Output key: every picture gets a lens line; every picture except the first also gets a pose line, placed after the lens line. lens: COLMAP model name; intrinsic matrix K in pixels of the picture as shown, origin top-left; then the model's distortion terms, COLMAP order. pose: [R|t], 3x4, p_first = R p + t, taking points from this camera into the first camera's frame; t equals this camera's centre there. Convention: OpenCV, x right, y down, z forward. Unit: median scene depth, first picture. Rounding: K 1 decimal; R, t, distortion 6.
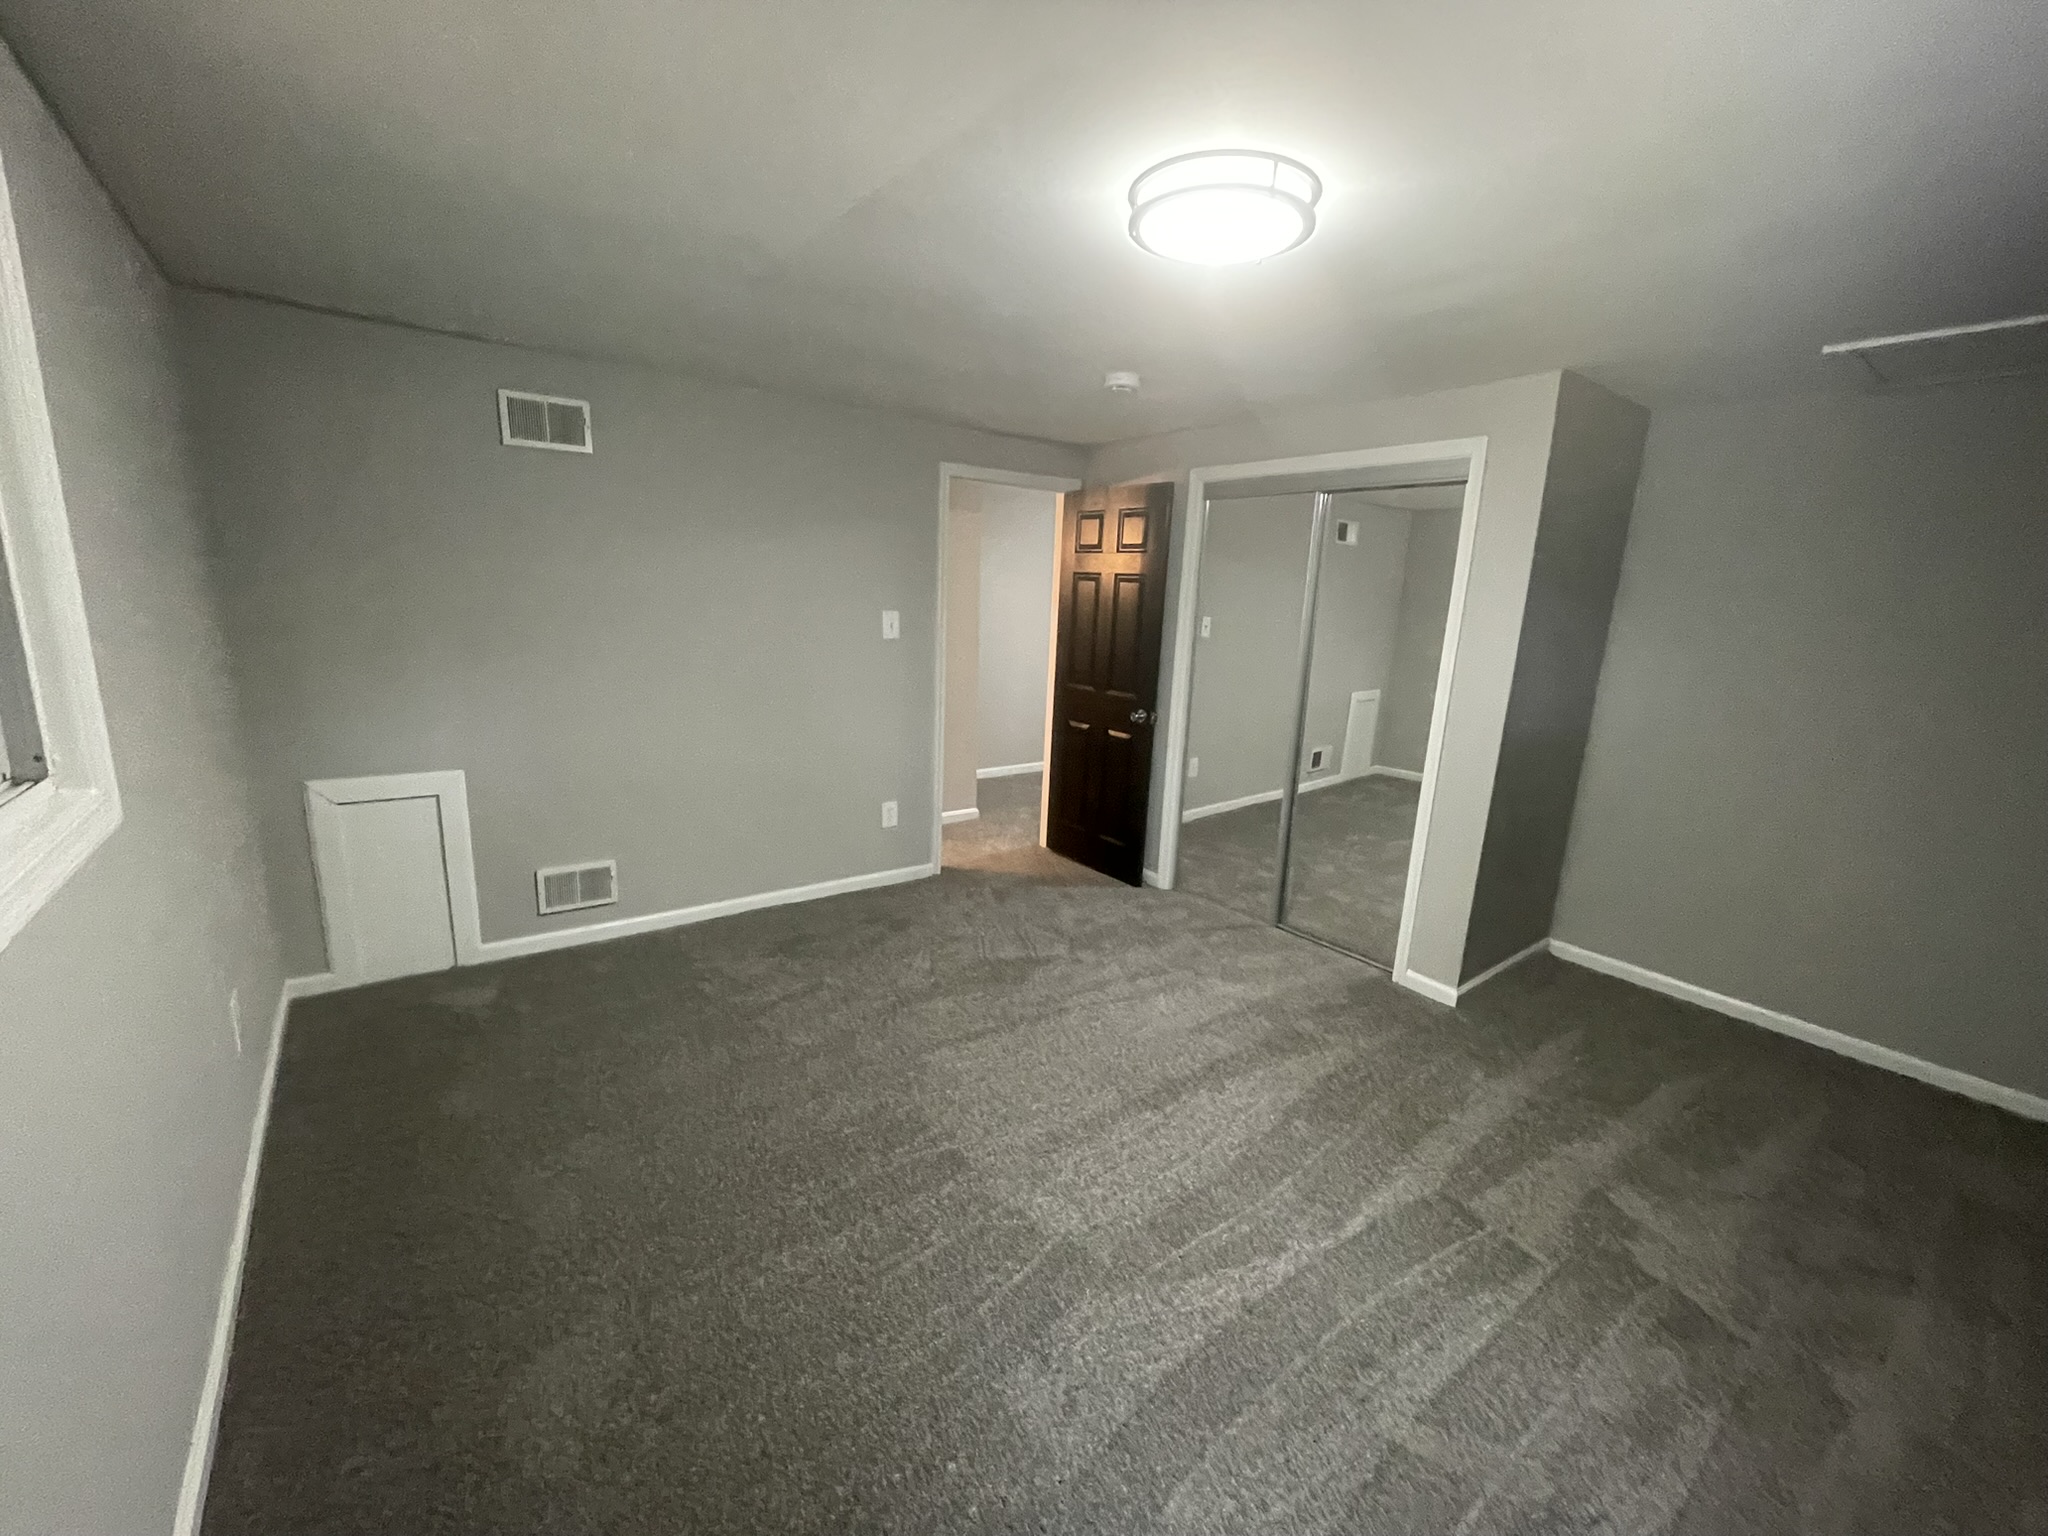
lens RADIAL K [[828.4, 0, 1026.0], [0, 828.4, 764.1], [0, 0, 1]] dist [-0.003104, 0.001198]
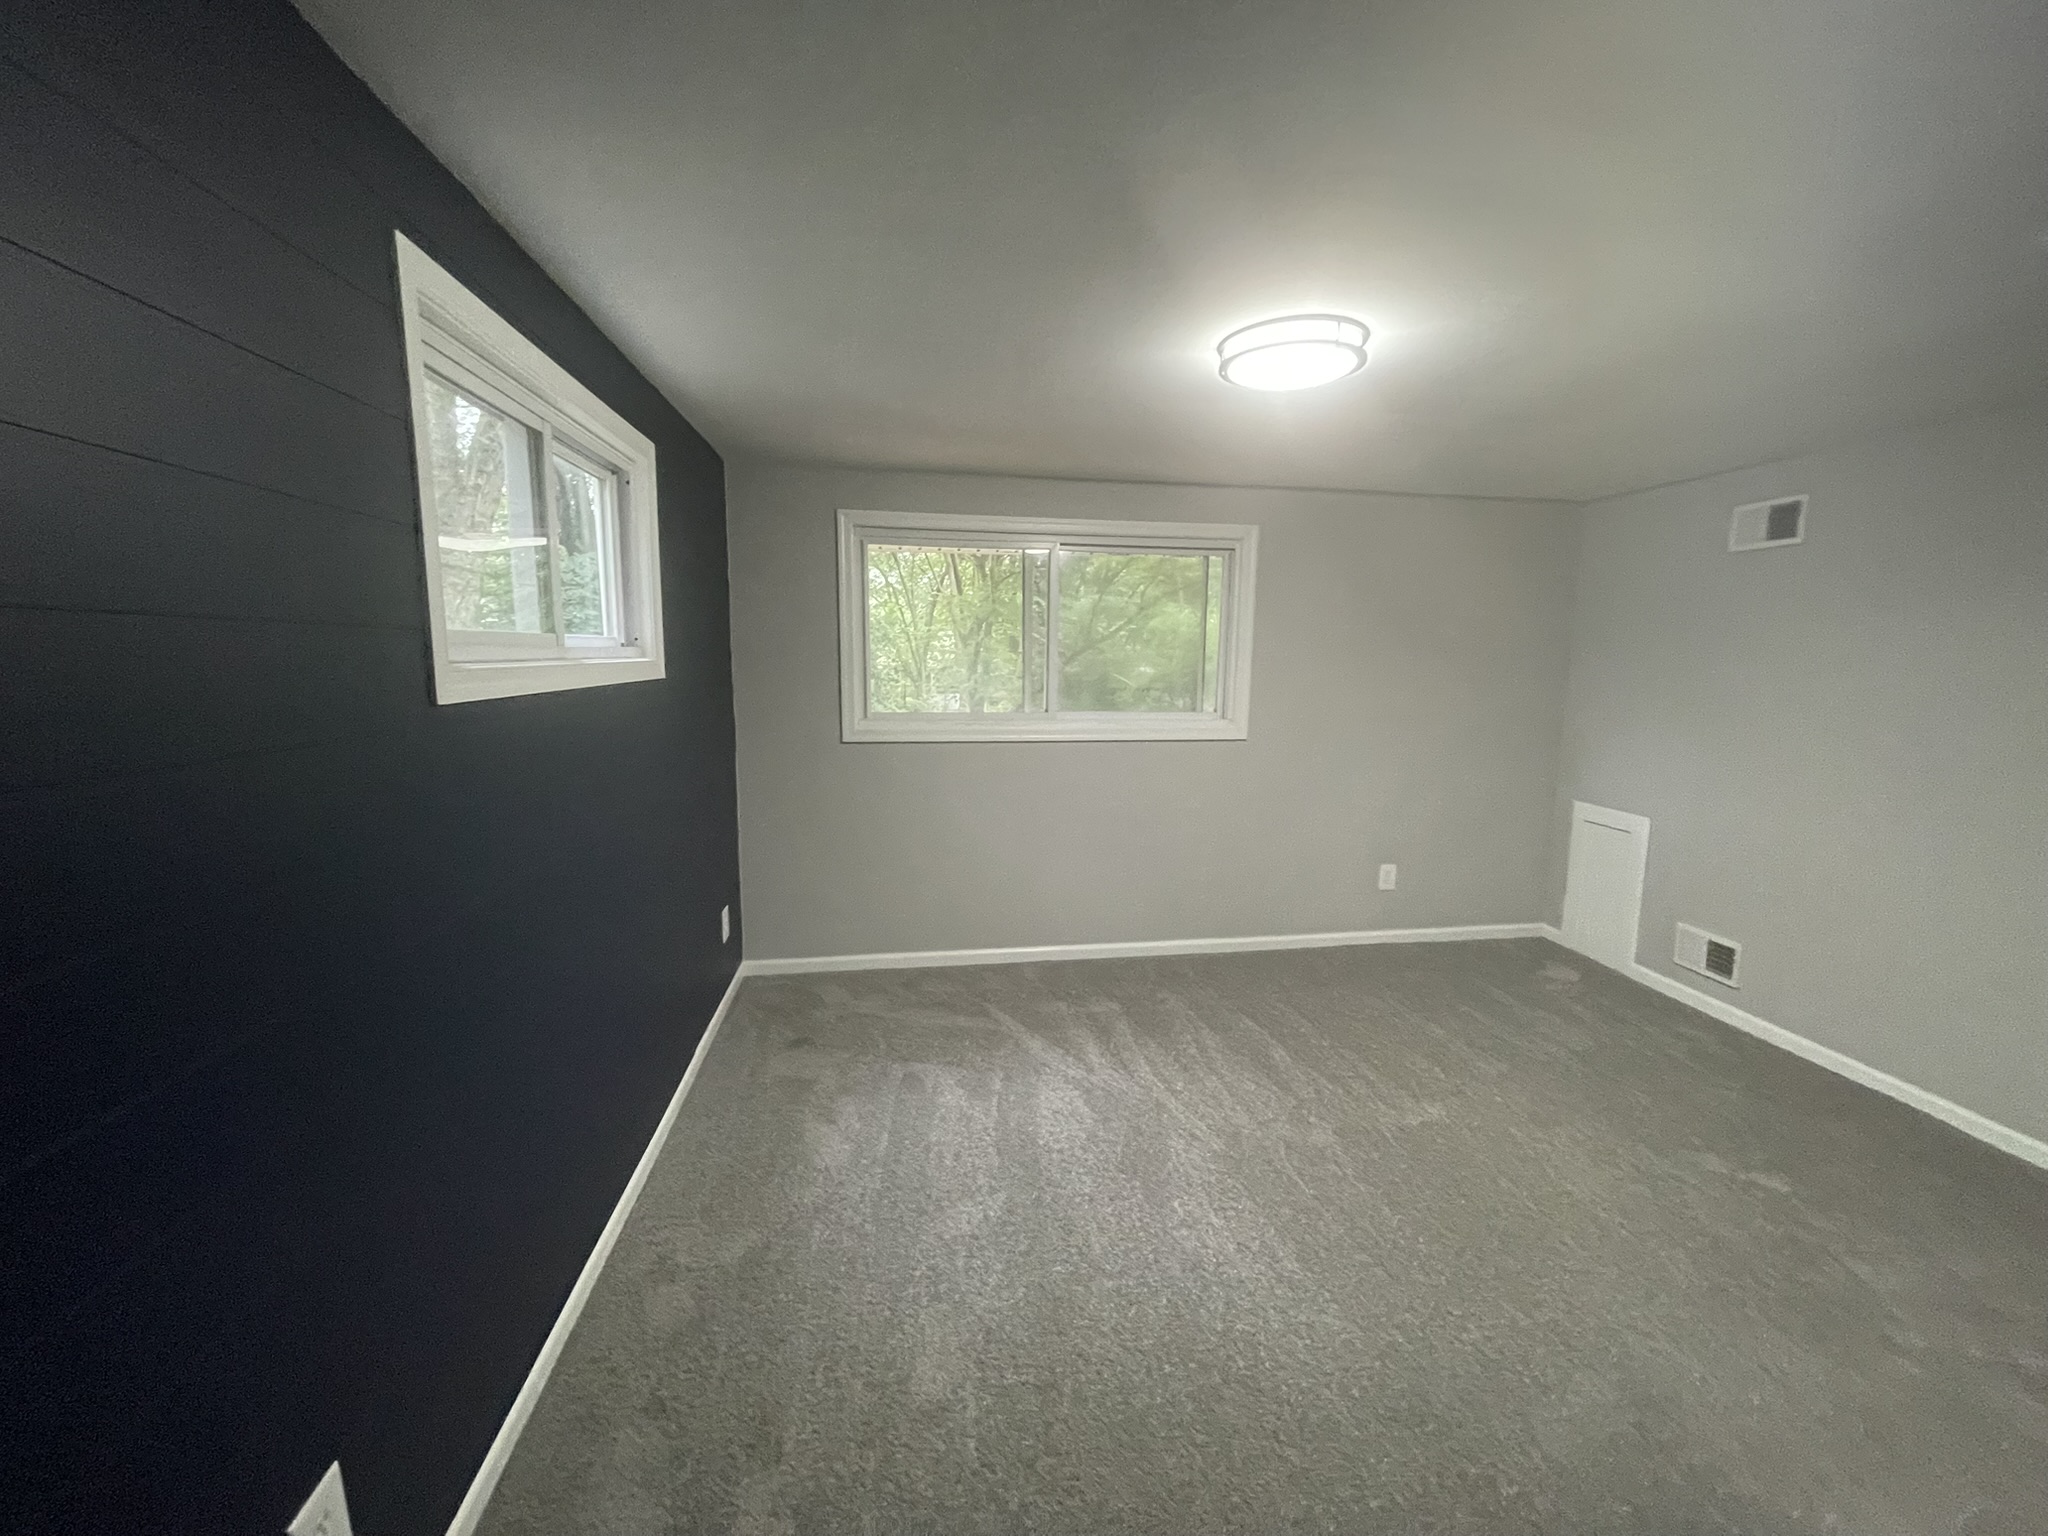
lens RADIAL K [[828.4, 0, 1037.5], [0, 828.4, 767.5], [0, 0, 1]] dist [-0.003104, 0.001198]
pose [[-0.477024, 0.074888, -0.875694, 0.652140], [-0.212270, 0.957050, 0.197477, -0.090269], [0.852871, 0.280085, -0.440640, 0.574024]]
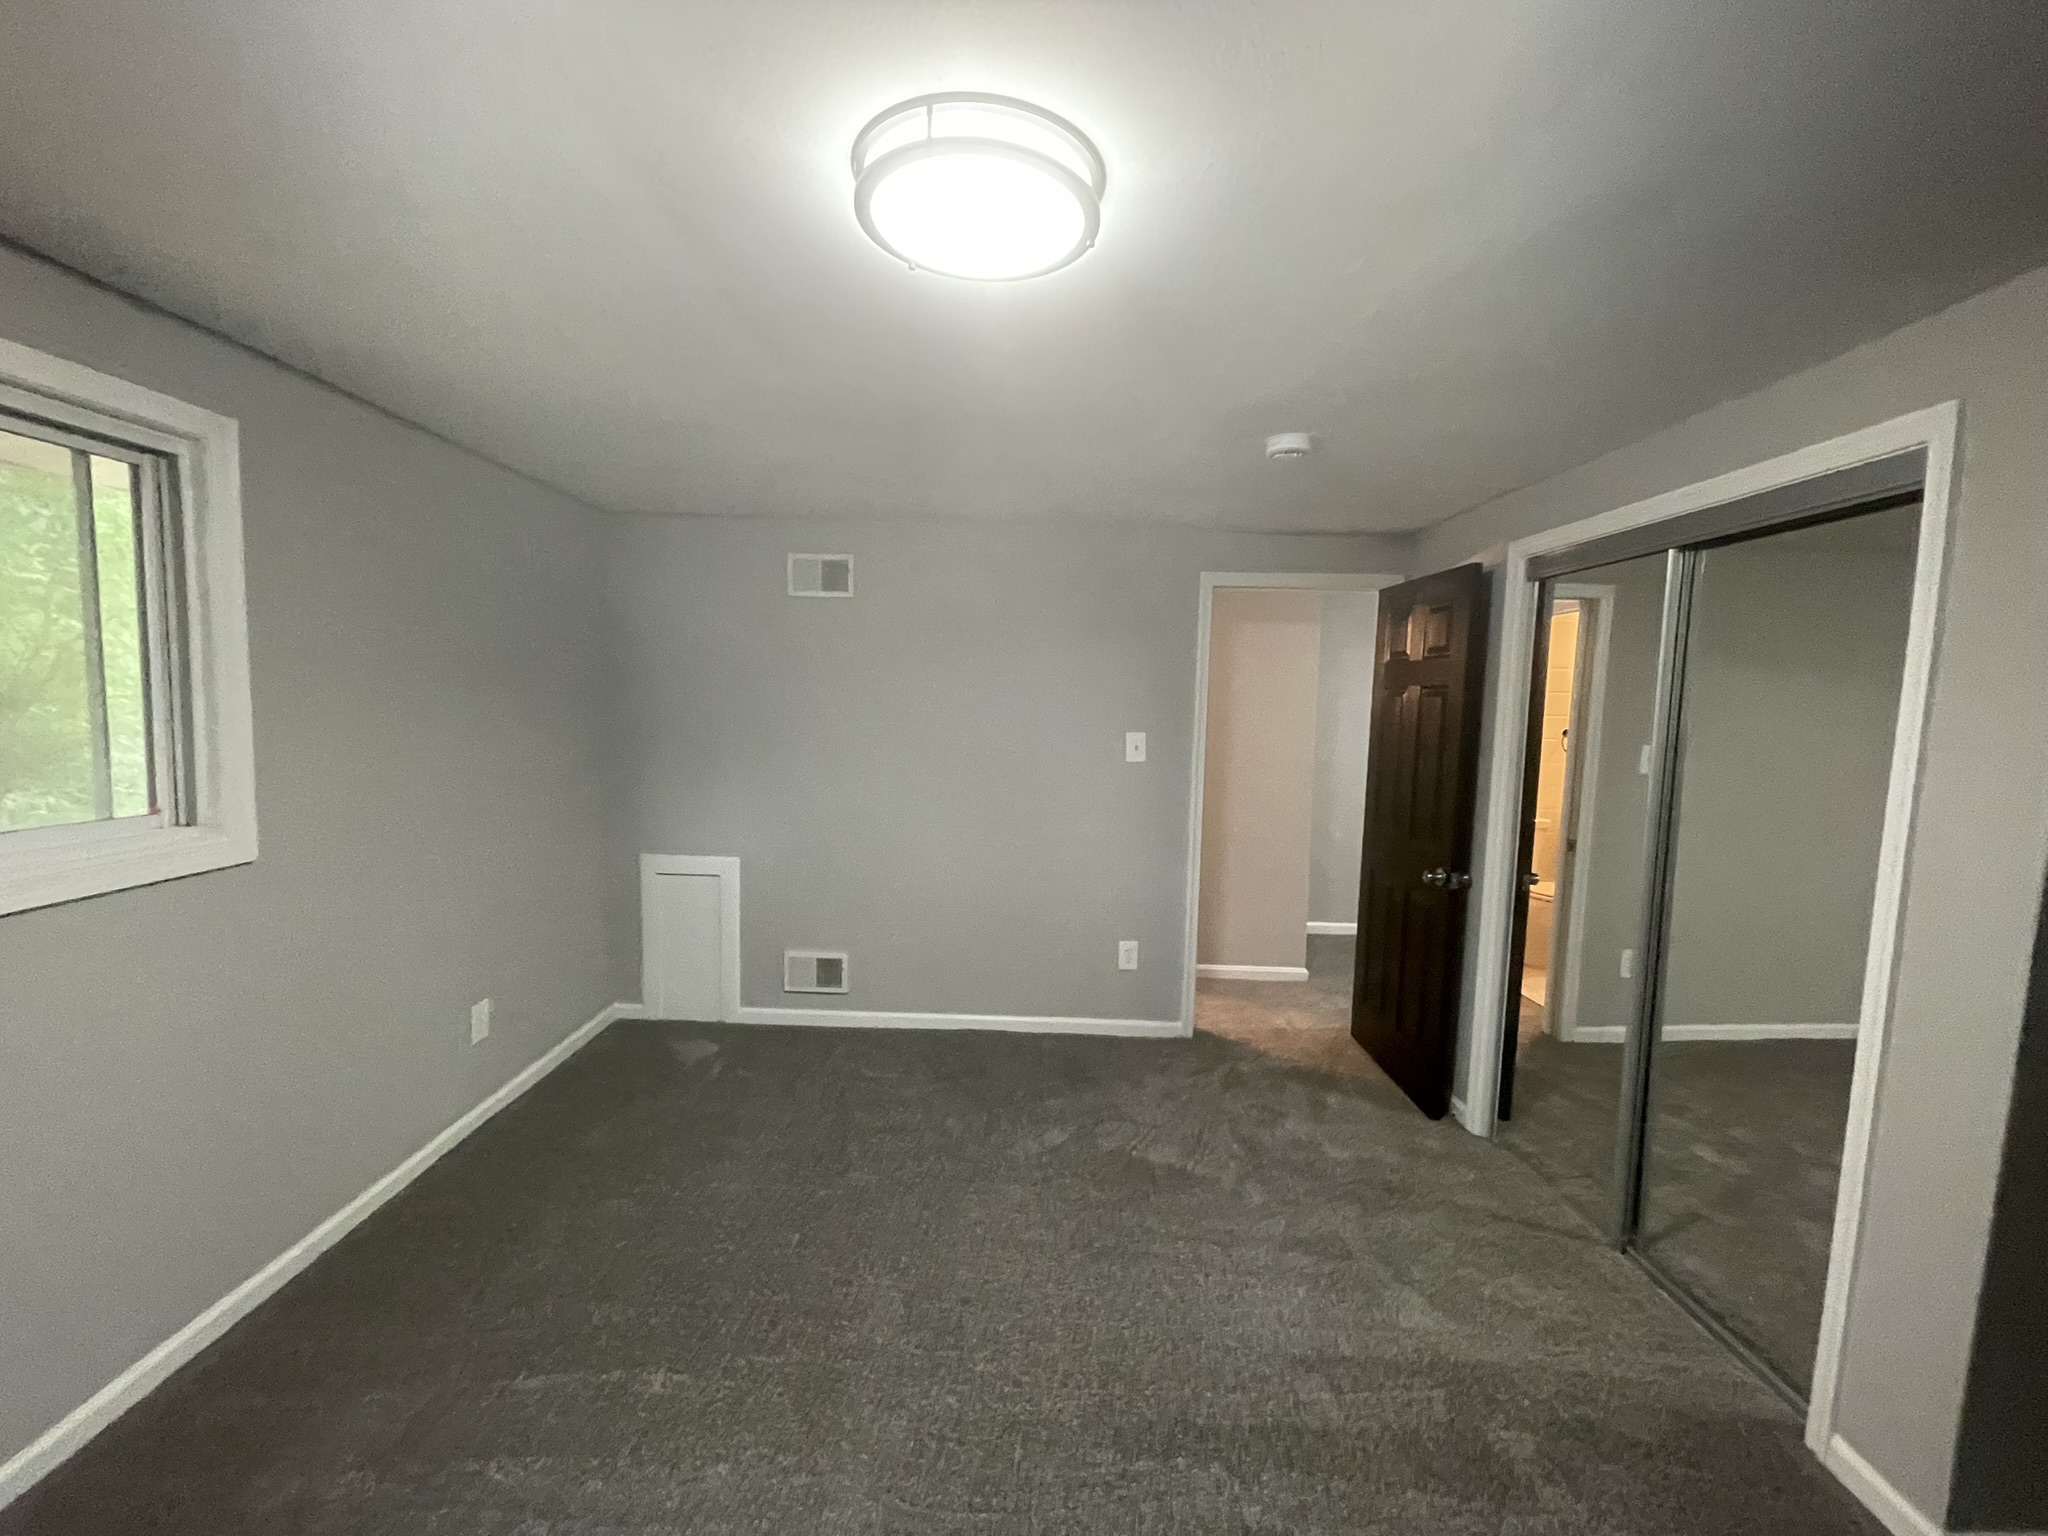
lens RADIAL K [[828.4, 0, 1028.3], [0, 828.4, 761.6], [0, 0, 1]] dist [-0.003104, 0.001198]
pose [[0.798441, 0.026545, -0.601488, 0.301956], [-0.118820, 0.986327, -0.114198, -0.033552], [0.590232, 0.162649, 0.790678, 0.205626]]
